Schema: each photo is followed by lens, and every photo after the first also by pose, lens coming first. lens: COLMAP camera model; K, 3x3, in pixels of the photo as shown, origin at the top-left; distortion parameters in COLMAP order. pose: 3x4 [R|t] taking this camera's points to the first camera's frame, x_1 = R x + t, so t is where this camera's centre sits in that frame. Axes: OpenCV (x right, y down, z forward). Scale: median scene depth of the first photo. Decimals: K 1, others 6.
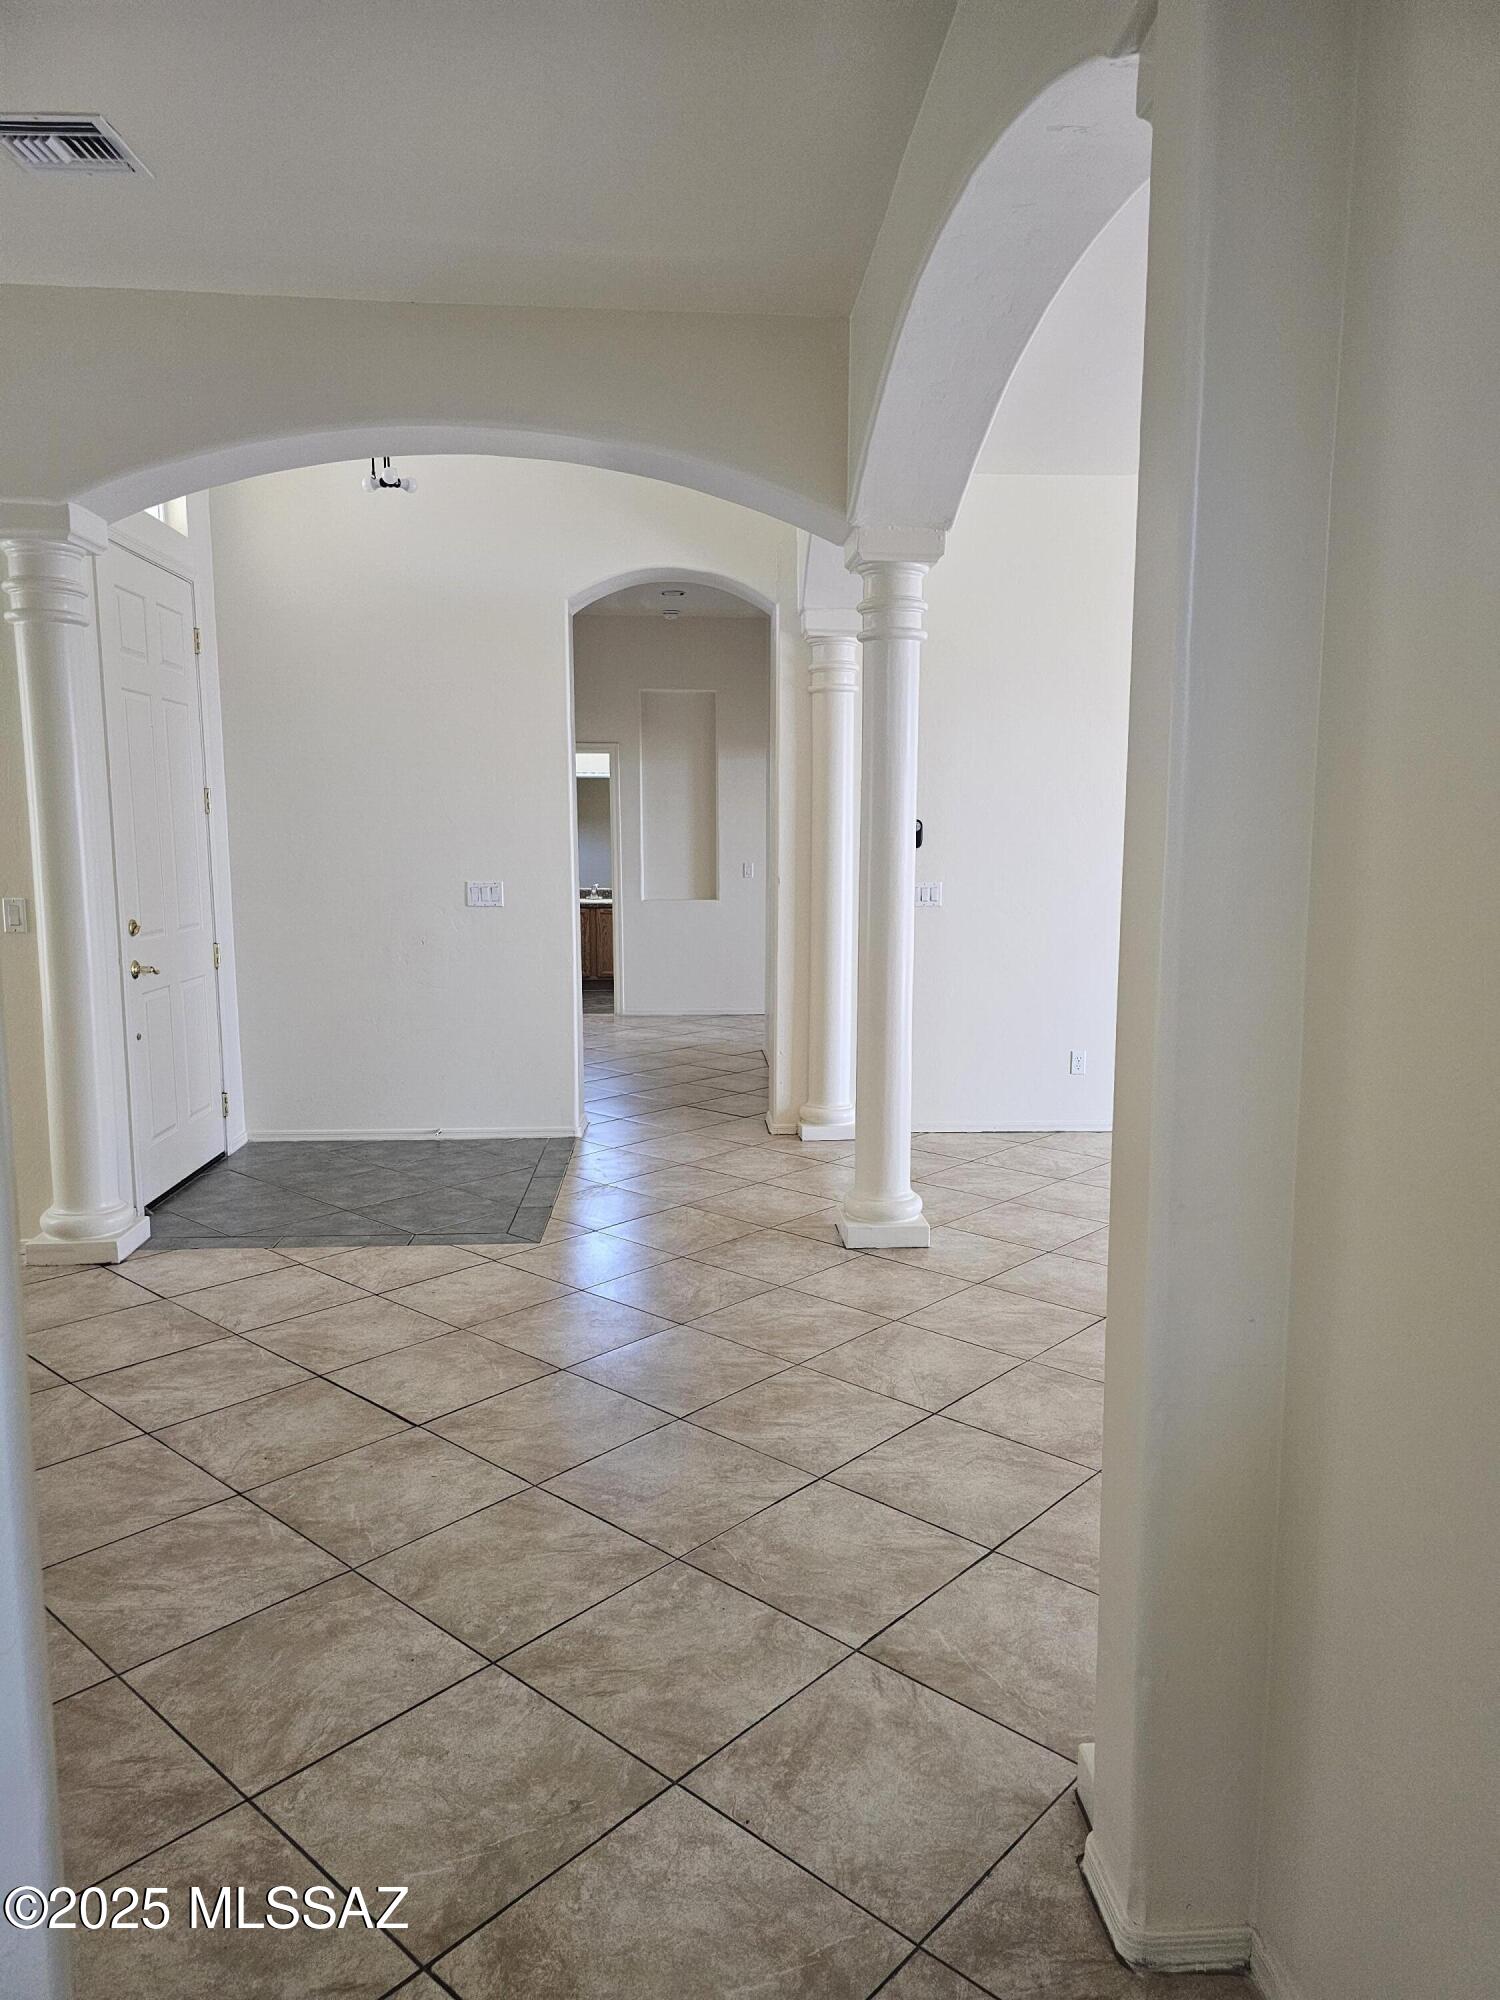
lens RADIAL K [[1350.4, 0, 746.0], [0, 1350.4, 1002.8], [0, 0, 1]] dist [0.048645, -0.037959]
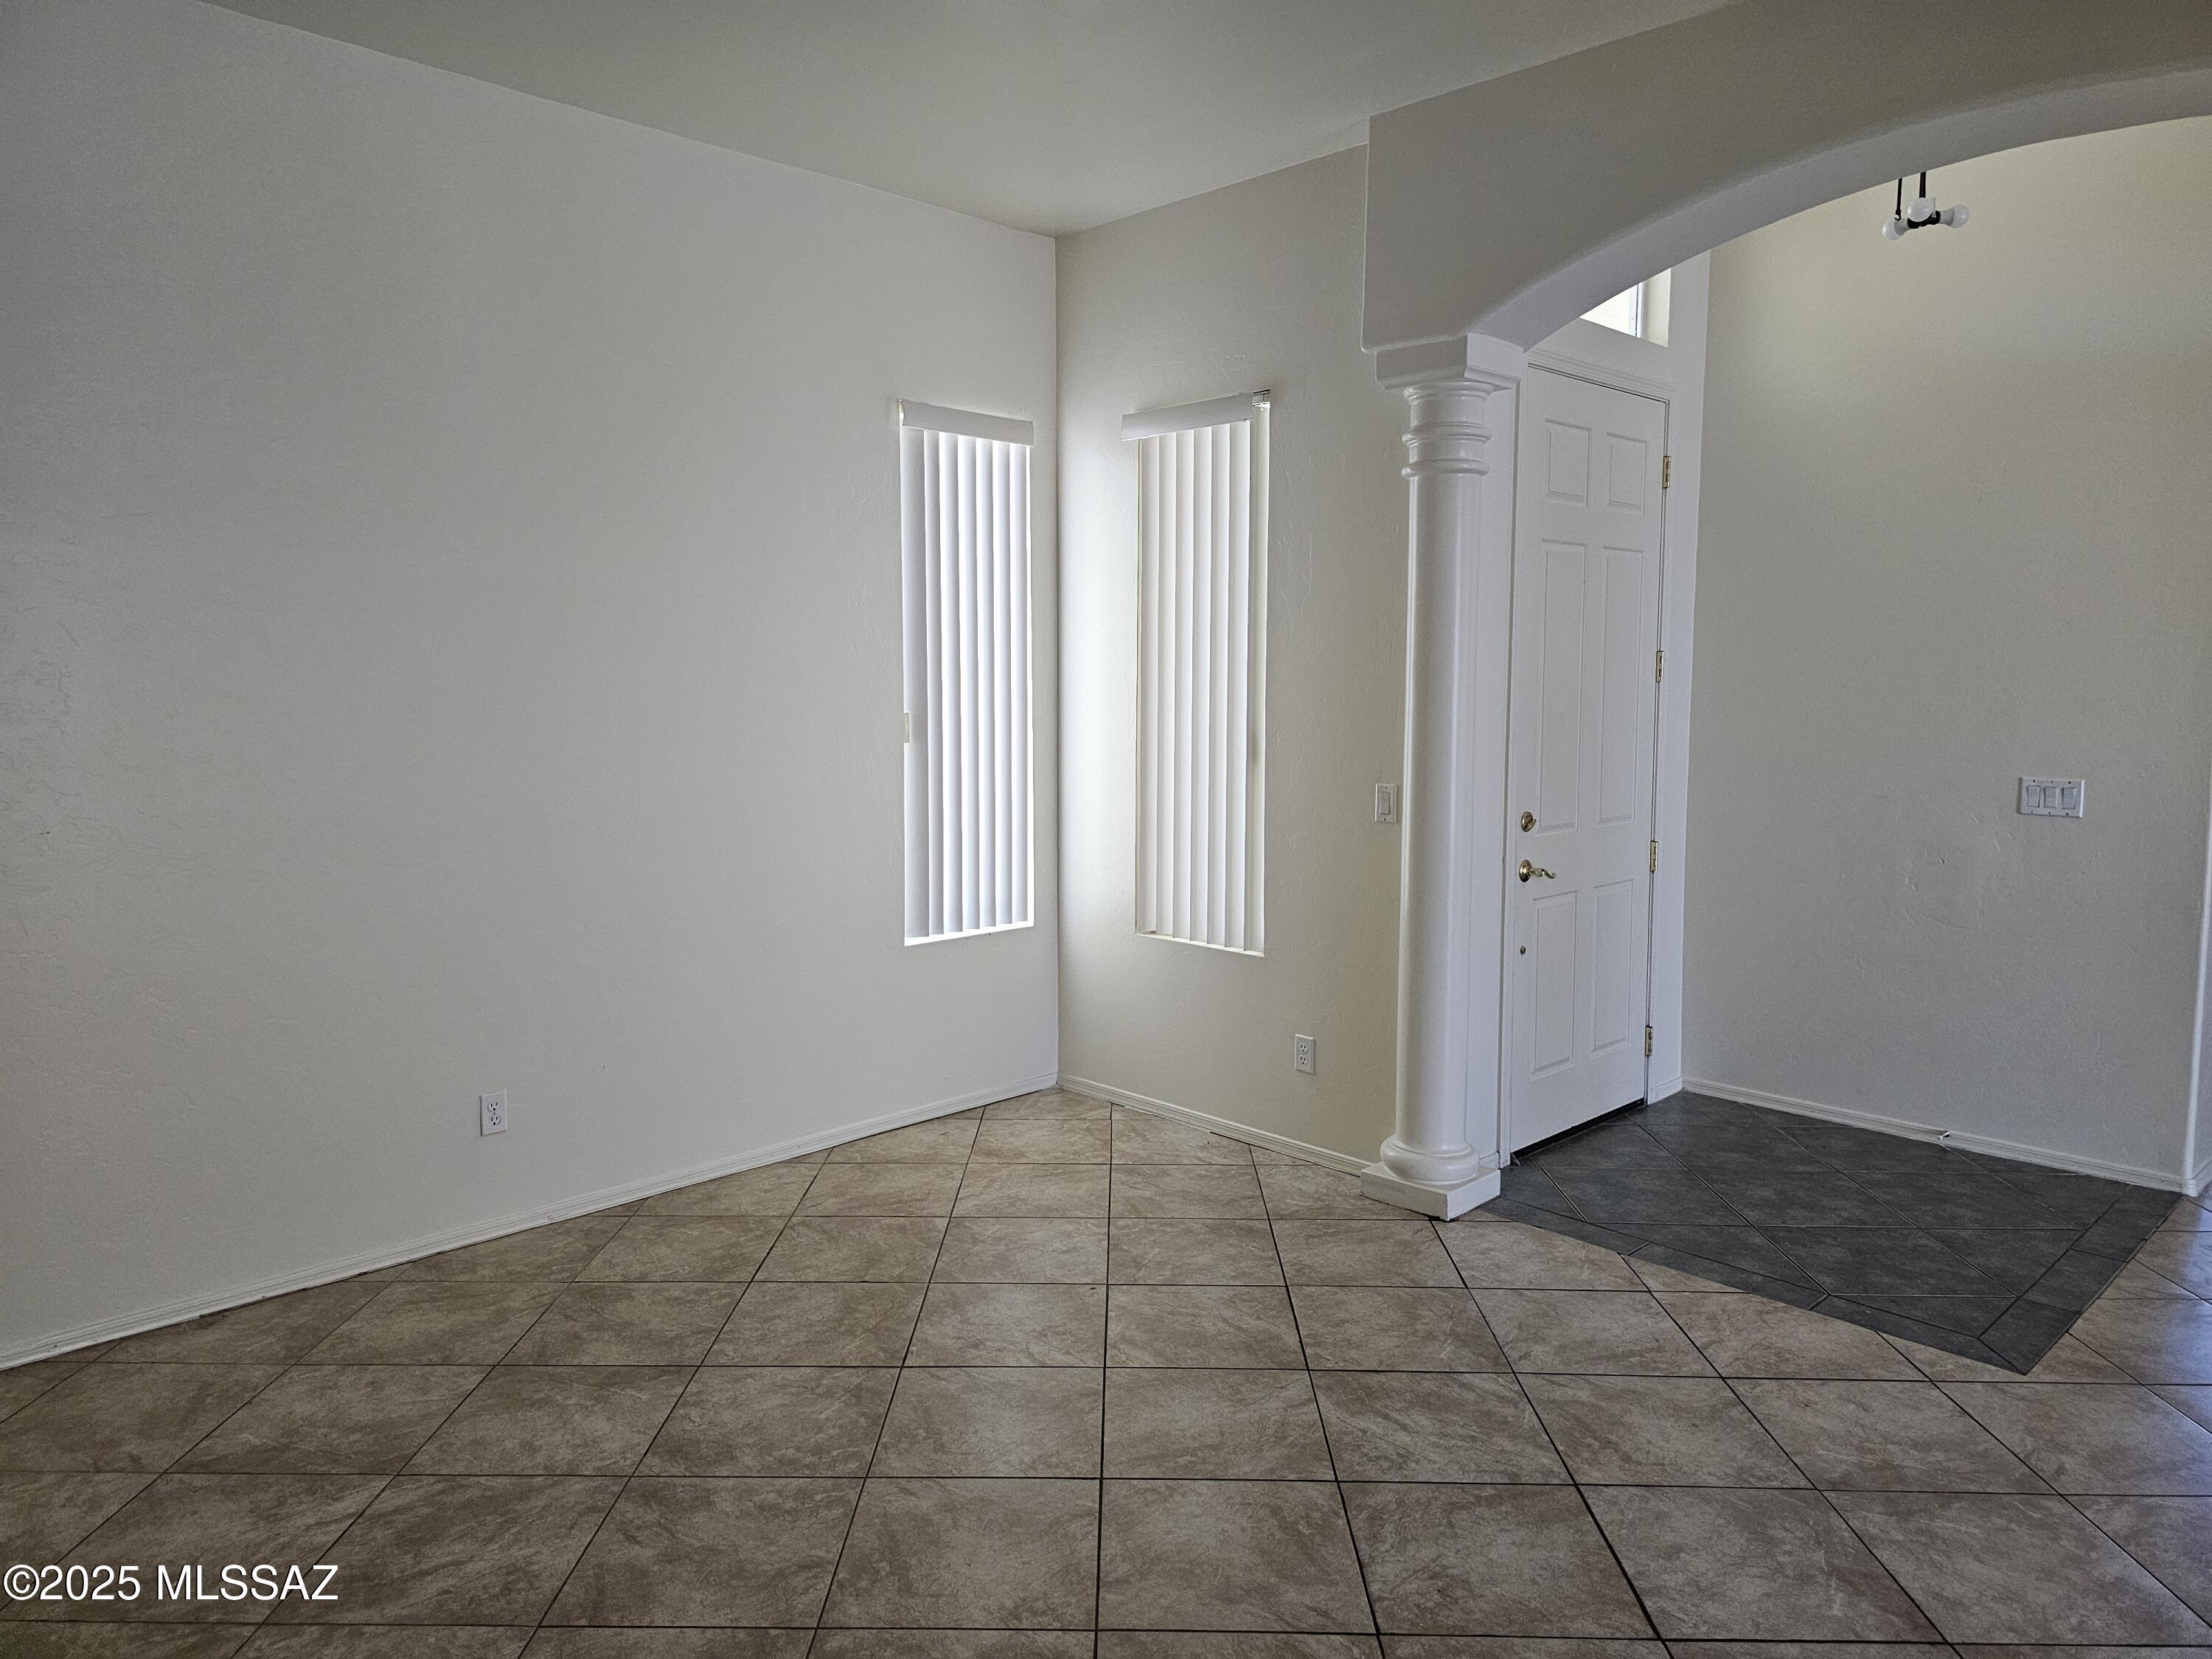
lens RADIAL K [[1493.6, 0, 1051.1], [0, 1493.6, 810.5], [0, 0, 1]] dist [0.048645, -0.037959]
pose [[0.659129, 0.062182, -0.749455, 0.058776], [-0.091783, 0.995777, 0.001899, -0.041300], [0.746408, 0.067536, 0.662053, 0.186200]]
